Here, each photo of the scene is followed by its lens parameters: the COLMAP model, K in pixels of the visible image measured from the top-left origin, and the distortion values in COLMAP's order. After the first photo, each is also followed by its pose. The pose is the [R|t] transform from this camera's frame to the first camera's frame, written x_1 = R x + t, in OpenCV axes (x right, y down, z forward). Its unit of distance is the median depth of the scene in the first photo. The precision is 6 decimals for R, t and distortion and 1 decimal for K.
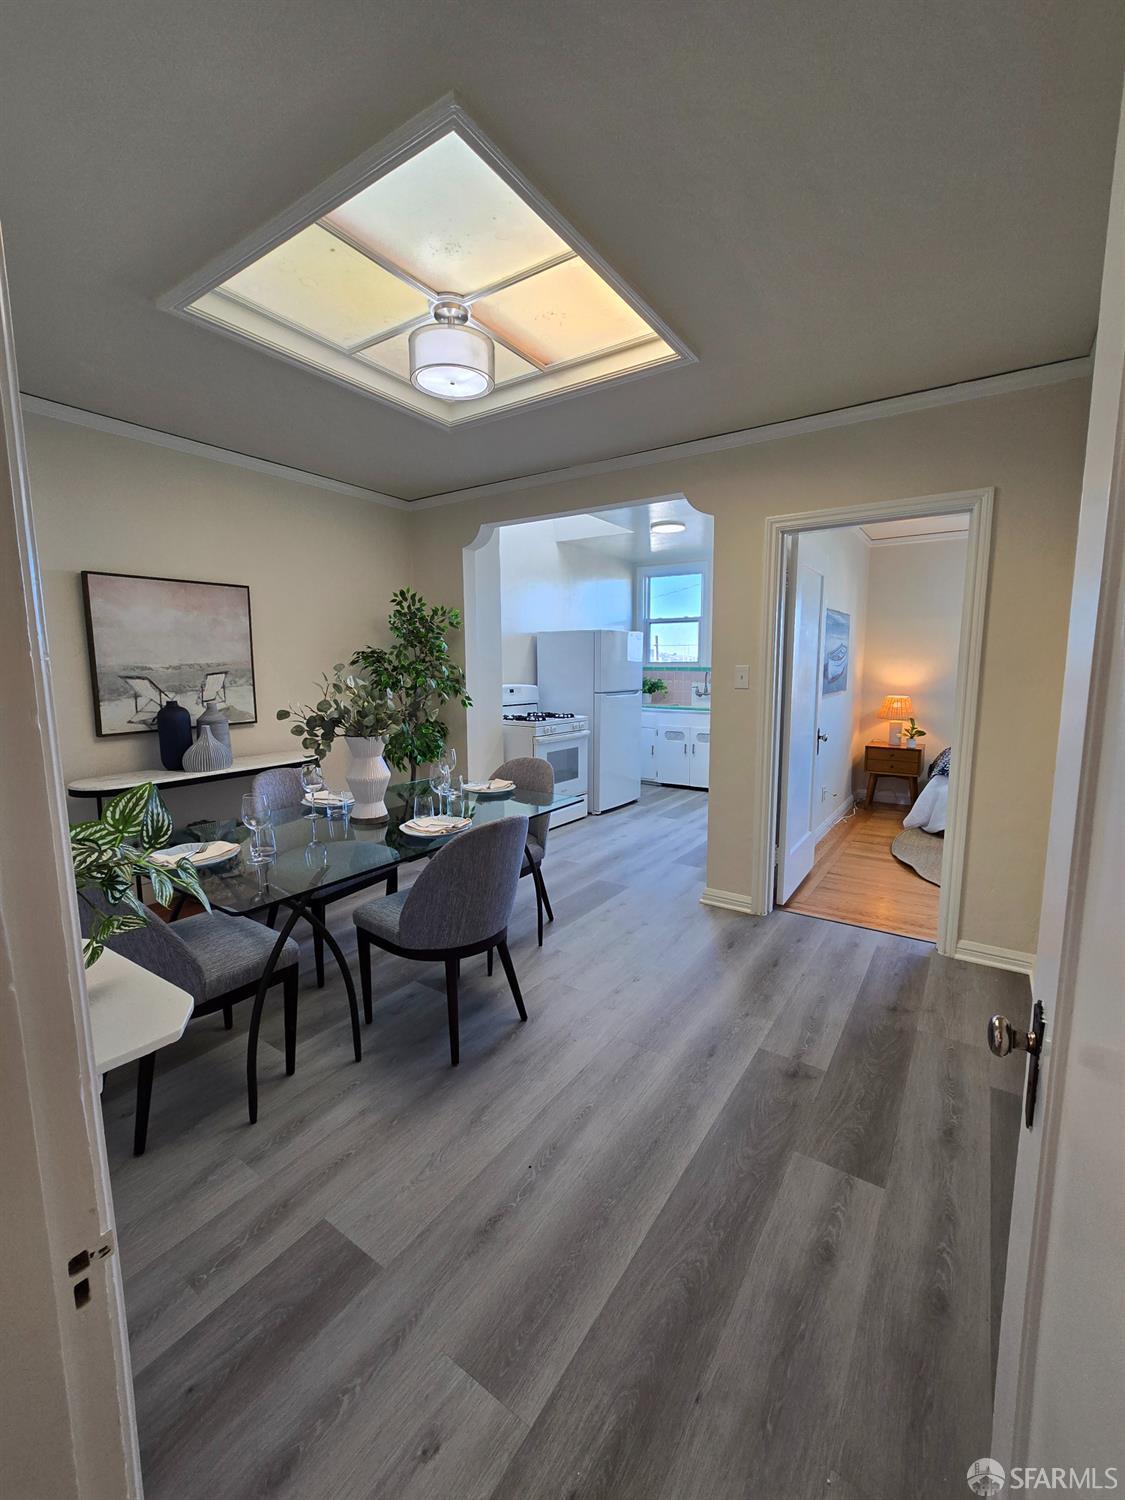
lens RADIAL K [[619.3, 0, 566.9], [0, 619.3, 748.9], [0, 0, 1]] dist [-0.001230, -0.000335]
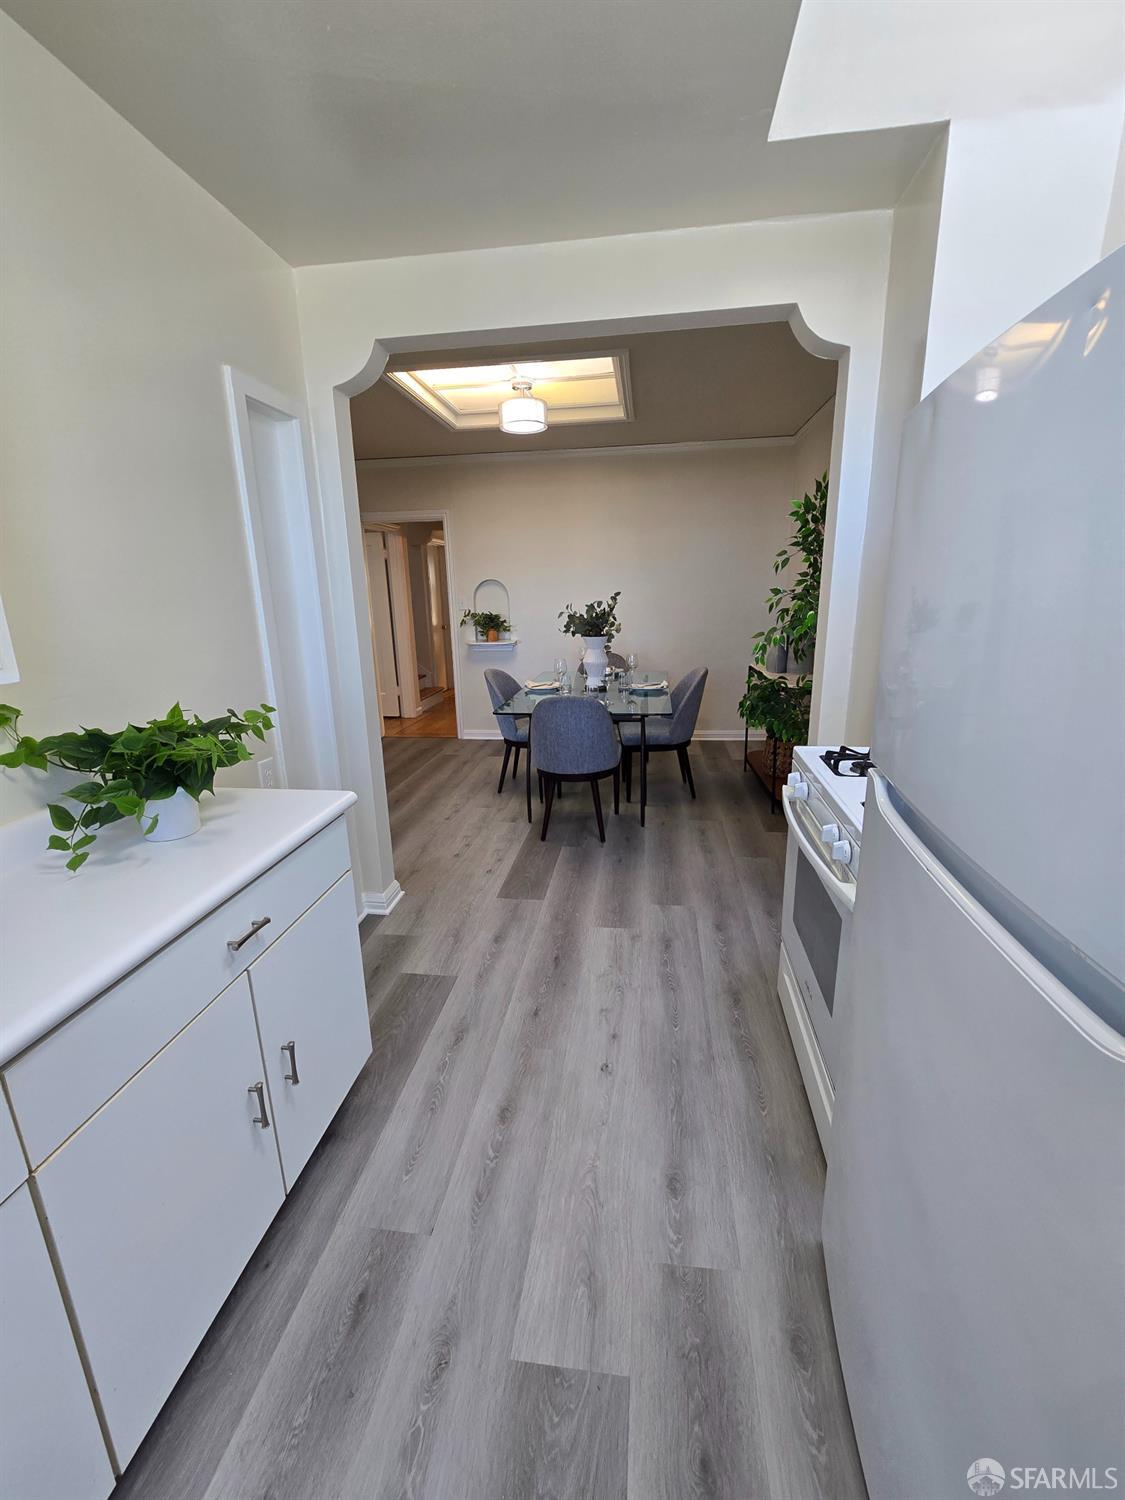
lens RADIAL K [[619.3, 0, 561.8], [0, 619.3, 747.9], [0, 0, 1]] dist [-0.001230, -0.000335]
pose [[-0.897767, 0.137205, -0.418556, 0.205673], [-0.030386, 0.928691, 0.369606, -0.149971], [0.439421, 0.344539, -0.829580, 1.018384]]
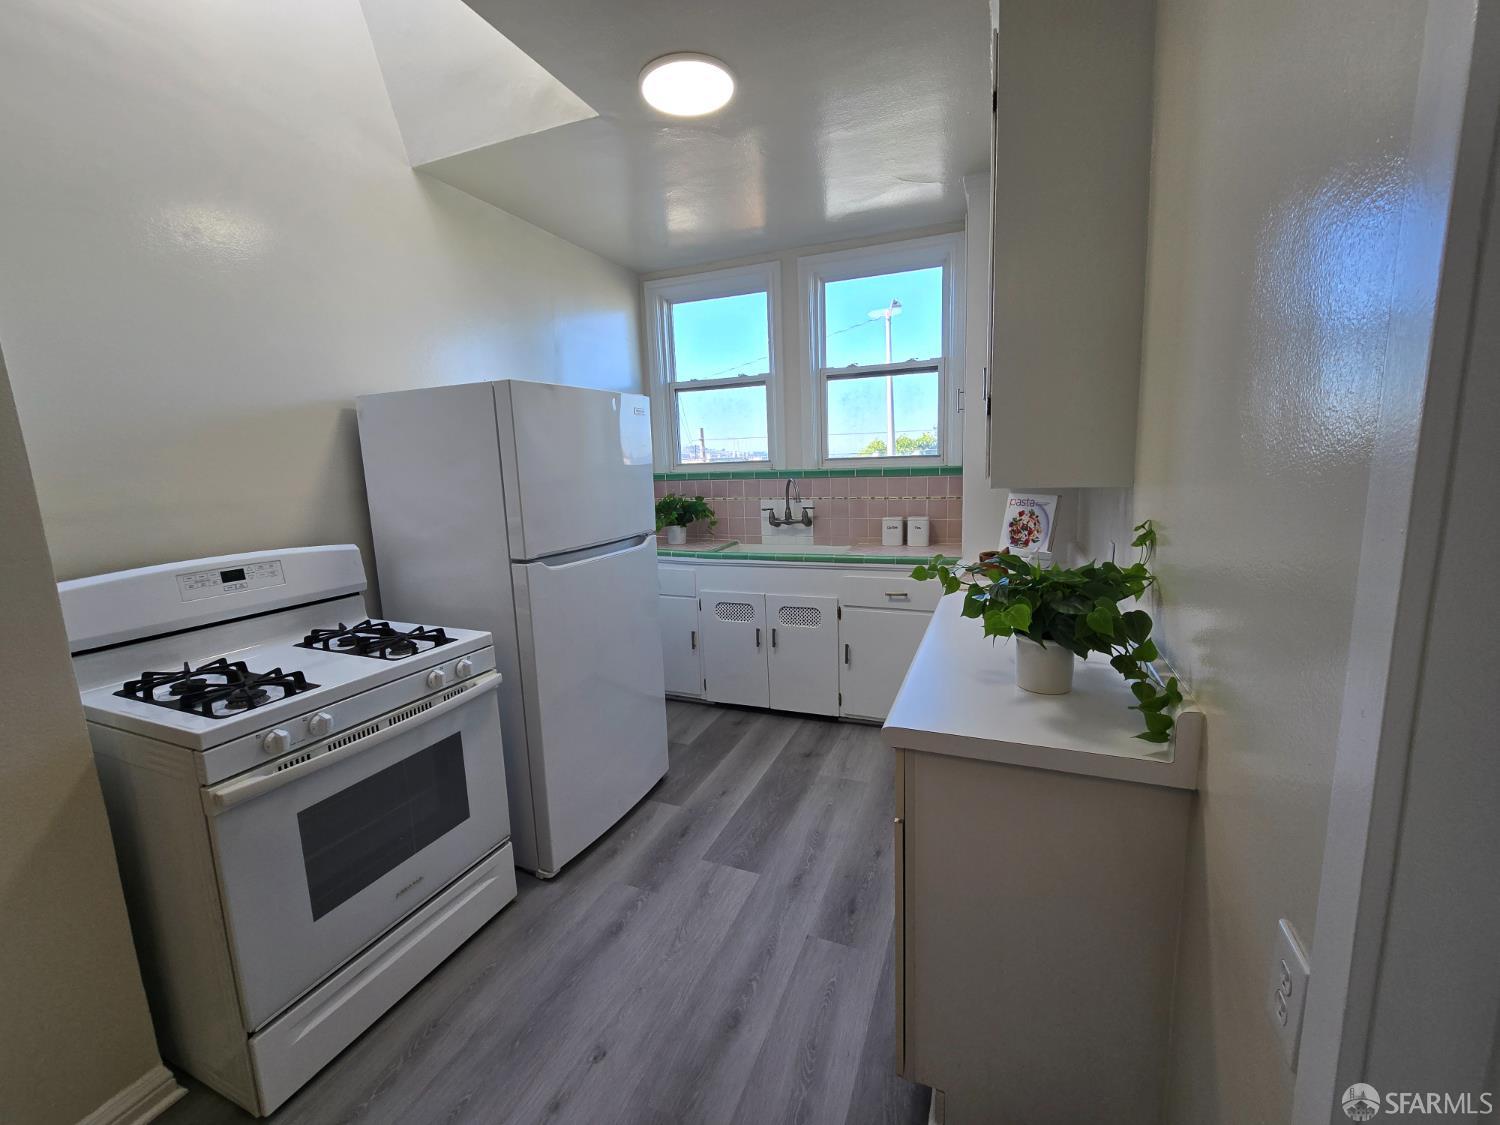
lens RADIAL K [[619.3, 0, 740.0], [0, 619.3, 560.0], [0, 0, 1]] dist [-0.001230, -0.000335]
pose [[0.980433, -0.058820, 0.187860, 0.097208], [0.053712, 0.998038, 0.032168, -0.087577], [-0.189384, -0.021448, 0.981669, 0.572765]]
